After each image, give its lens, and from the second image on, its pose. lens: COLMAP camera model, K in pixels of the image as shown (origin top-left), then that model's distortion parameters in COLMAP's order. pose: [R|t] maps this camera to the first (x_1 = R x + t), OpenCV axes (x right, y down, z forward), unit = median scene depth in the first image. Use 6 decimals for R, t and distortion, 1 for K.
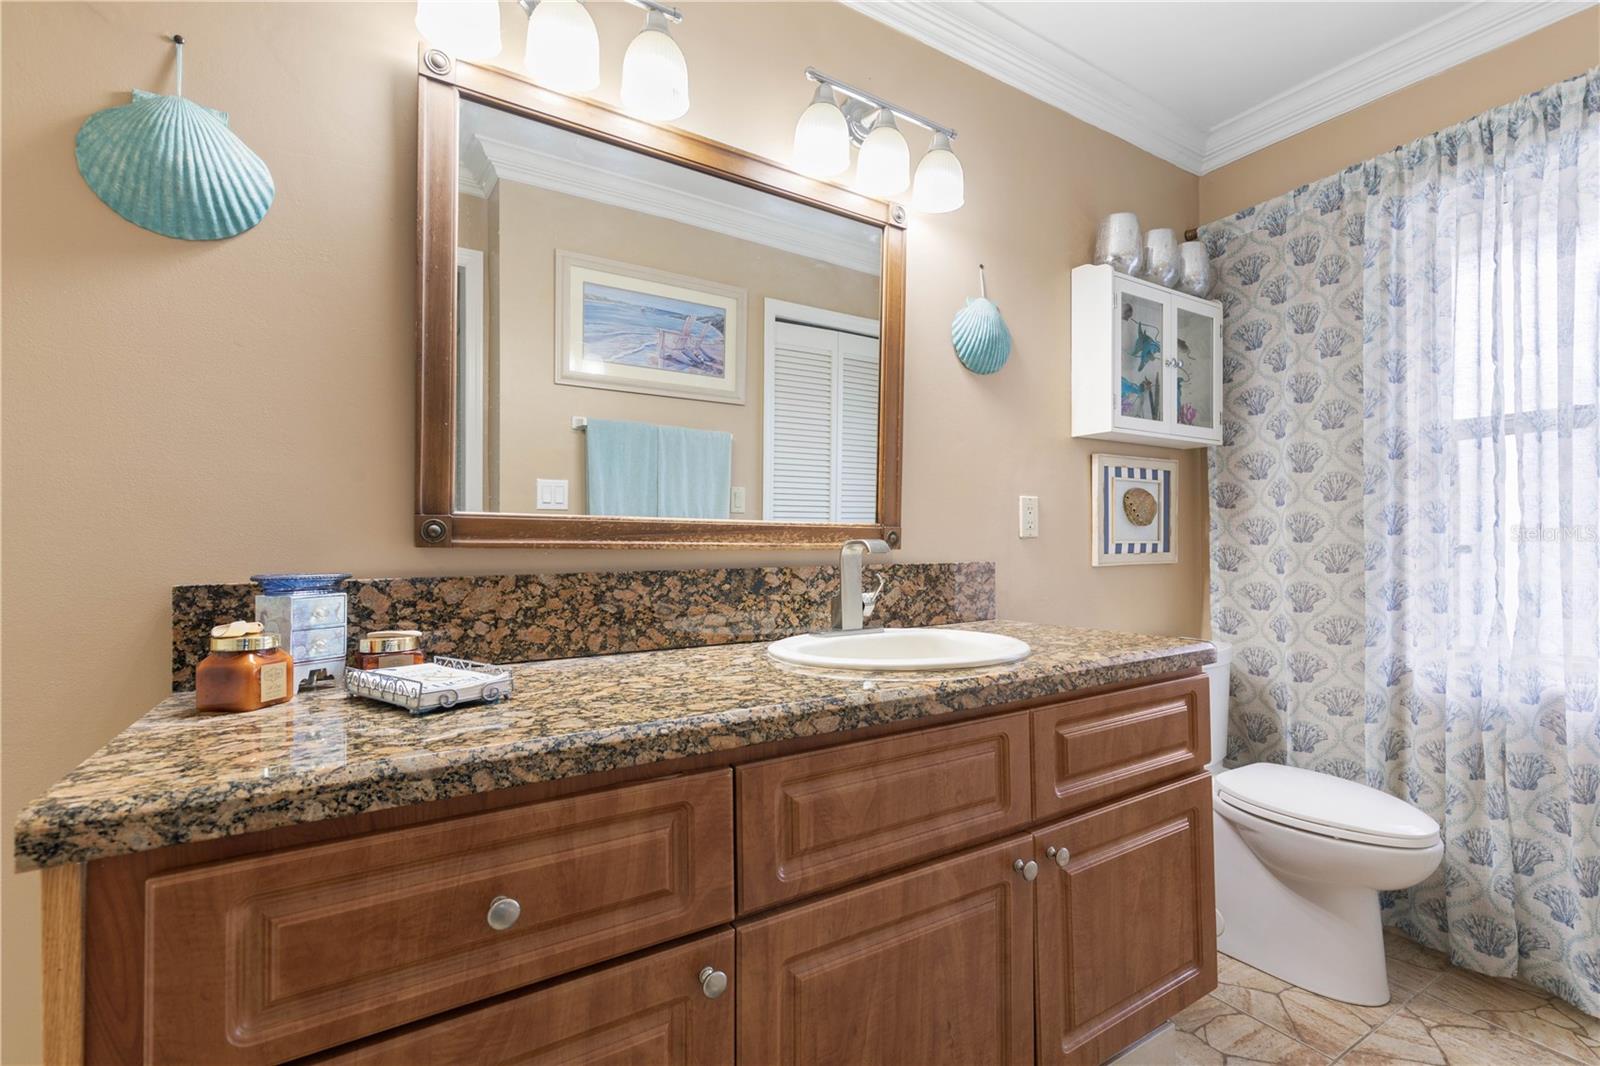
lens RADIAL K [[721.3, 0, 803.0], [0, 721.3, 545.7], [0, 0, 1]] dist [0.004830, -0.000013]
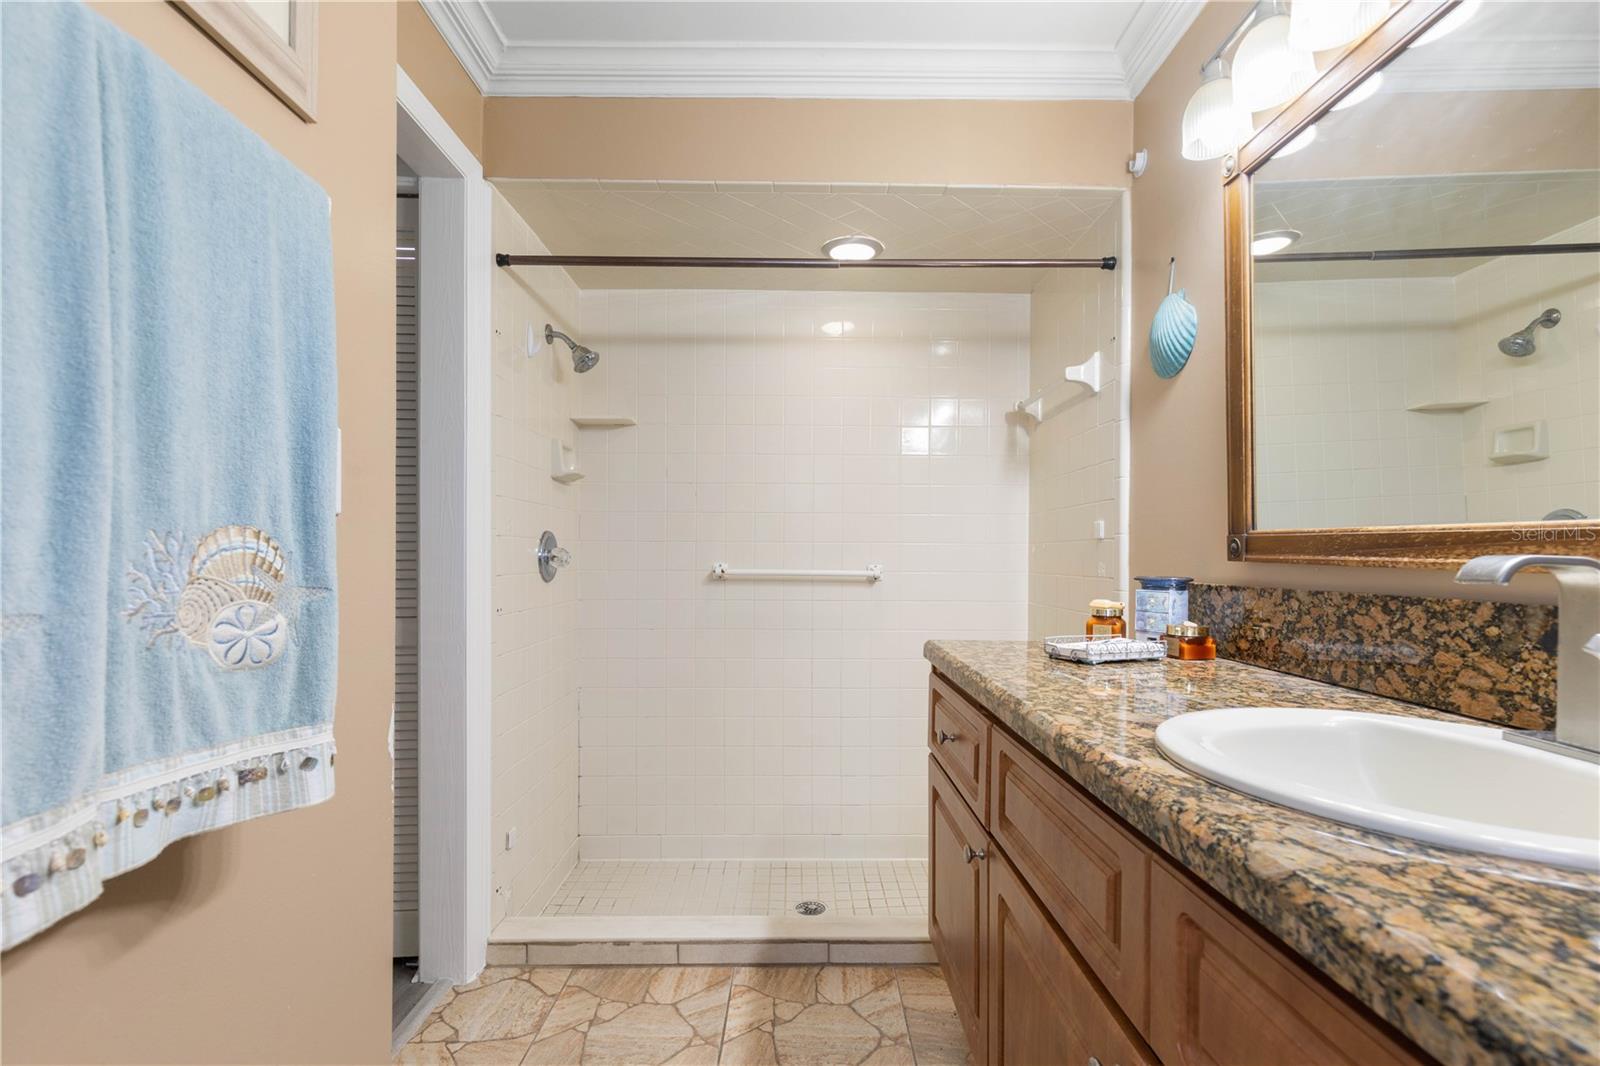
lens RADIAL K [[721.3, 0, 803.0], [0, 721.3, 545.7], [0, 0, 1]] dist [0.004830, -0.000013]
pose [[-0.524438, -0.006662, -0.851423, 0.805182], [-0.000861, 0.999973, -0.007294, -0.012604], [0.851448, -0.003092, -0.524429, 0.894905]]
